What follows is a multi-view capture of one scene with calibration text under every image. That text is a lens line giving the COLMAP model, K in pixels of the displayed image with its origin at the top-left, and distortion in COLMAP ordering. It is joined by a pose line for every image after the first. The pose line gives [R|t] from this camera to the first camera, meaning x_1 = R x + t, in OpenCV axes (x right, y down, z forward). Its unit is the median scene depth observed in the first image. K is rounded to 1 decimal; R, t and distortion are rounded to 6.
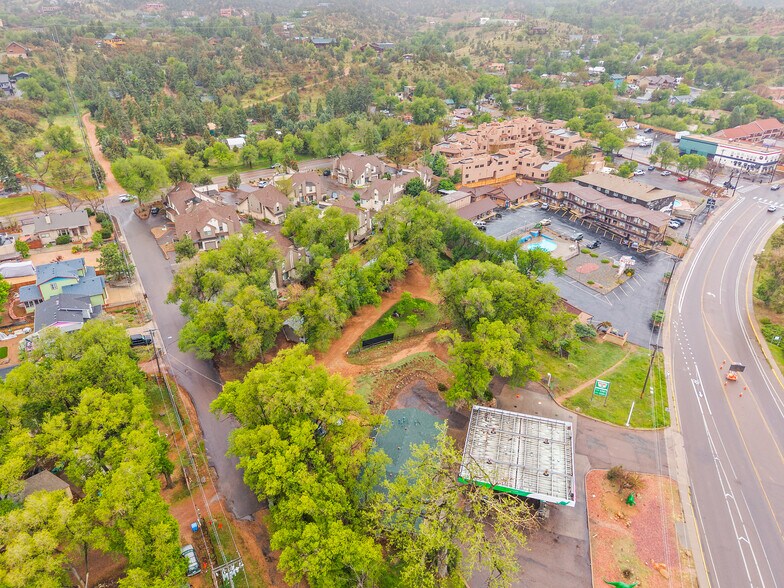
lens RADIAL K [[527.9, 0, 392.0], [0, 527.9, 294.0], [0, 0, 1]] dist [0.000995, -0.007305]
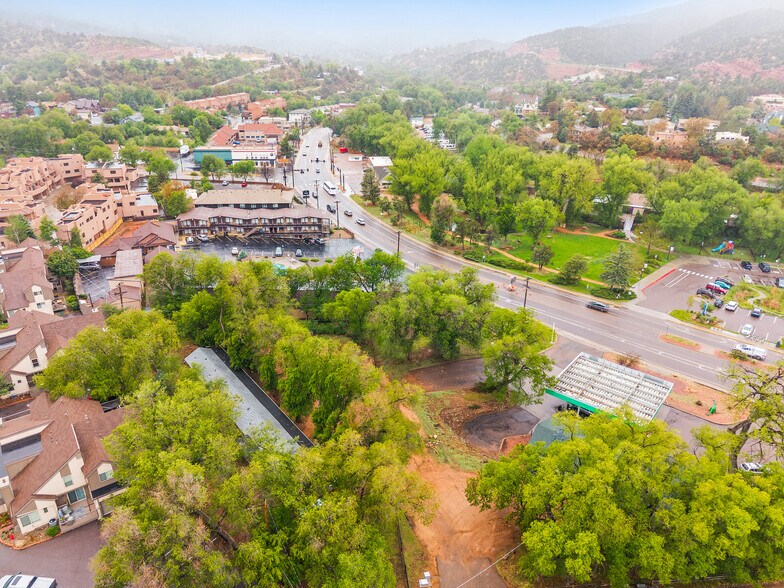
lens RADIAL K [[527.9, 0, 392.0], [0, 527.9, 294.0], [0, 0, 1]] dist [0.000995, -0.007305]
pose [[0.397875, -0.373499, 0.837970, -0.349095], [0.415024, 0.887853, 0.198677, -0.128338], [-0.818200, 0.268729, 0.508265, 0.326875]]
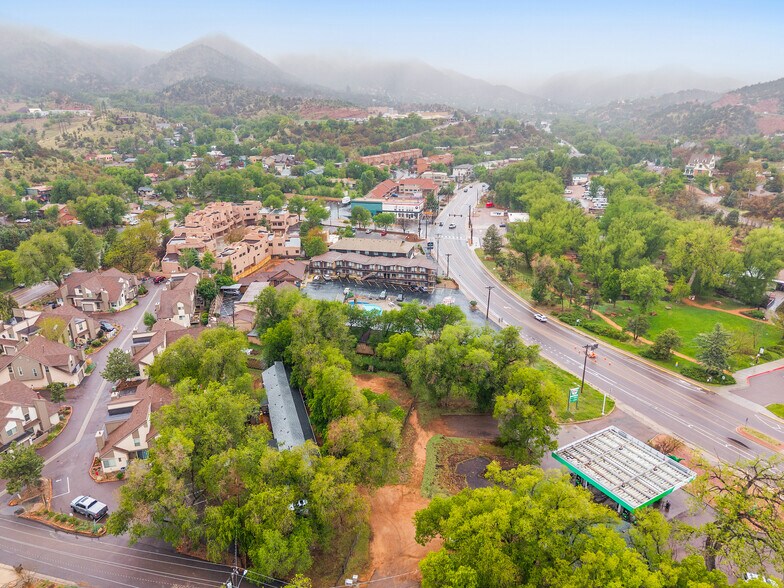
lens RADIAL K [[526.3, 0, 392.0], [0, 526.3, 294.0], [0, 0, 1]] dist [0.059875, -0.085548]
pose [[0.688750, -0.244765, 0.682432, -0.329272], [0.341746, 0.939759, -0.007851, -0.085060], [-0.639400, 0.238626, 0.730907, 0.176822]]
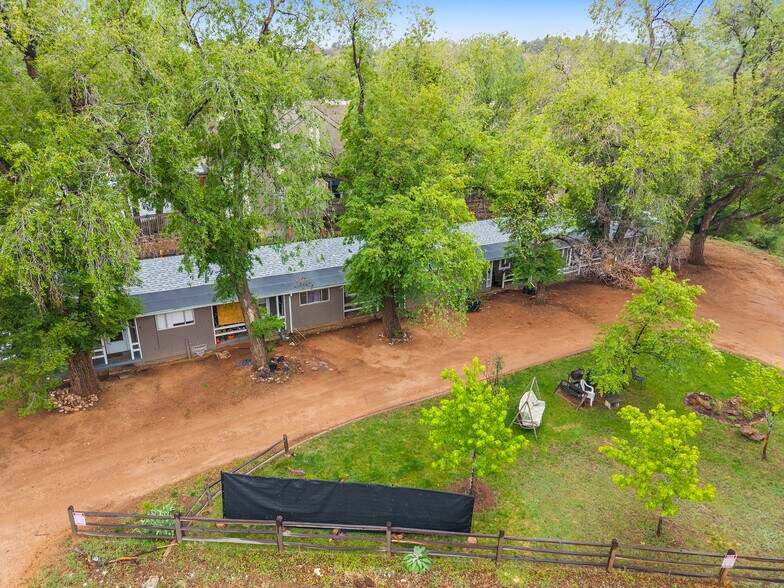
lens RADIAL K [[527.9, 0, 392.0], [0, 527.9, 294.0], [0, 0, 1]] dist [0.000995, -0.007305]
pose [[0.835900, 0.185358, -0.516637, 0.027244], [-0.253806, 0.965110, -0.064387, 0.022868], [0.486677, 0.184947, 0.853780, 0.516019]]
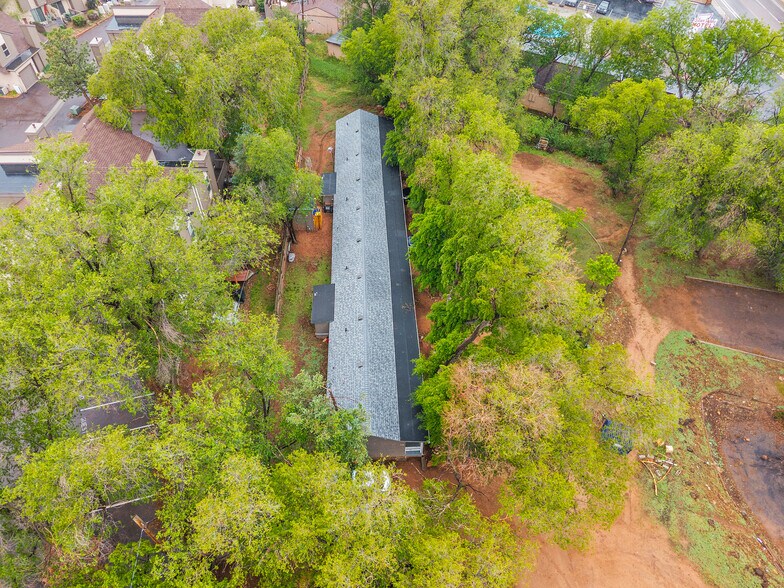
lens RADIAL K [[525.1, 0, 392.0], [0, 525.1, 294.0], [0, 0, 1]] dist [0.007343, 0.001920]
pose [[0.851600, -0.373945, 0.367346, -0.155278], [0.224320, 0.893350, 0.389367, -0.078022], [-0.473770, -0.249182, 0.844660, 0.445801]]
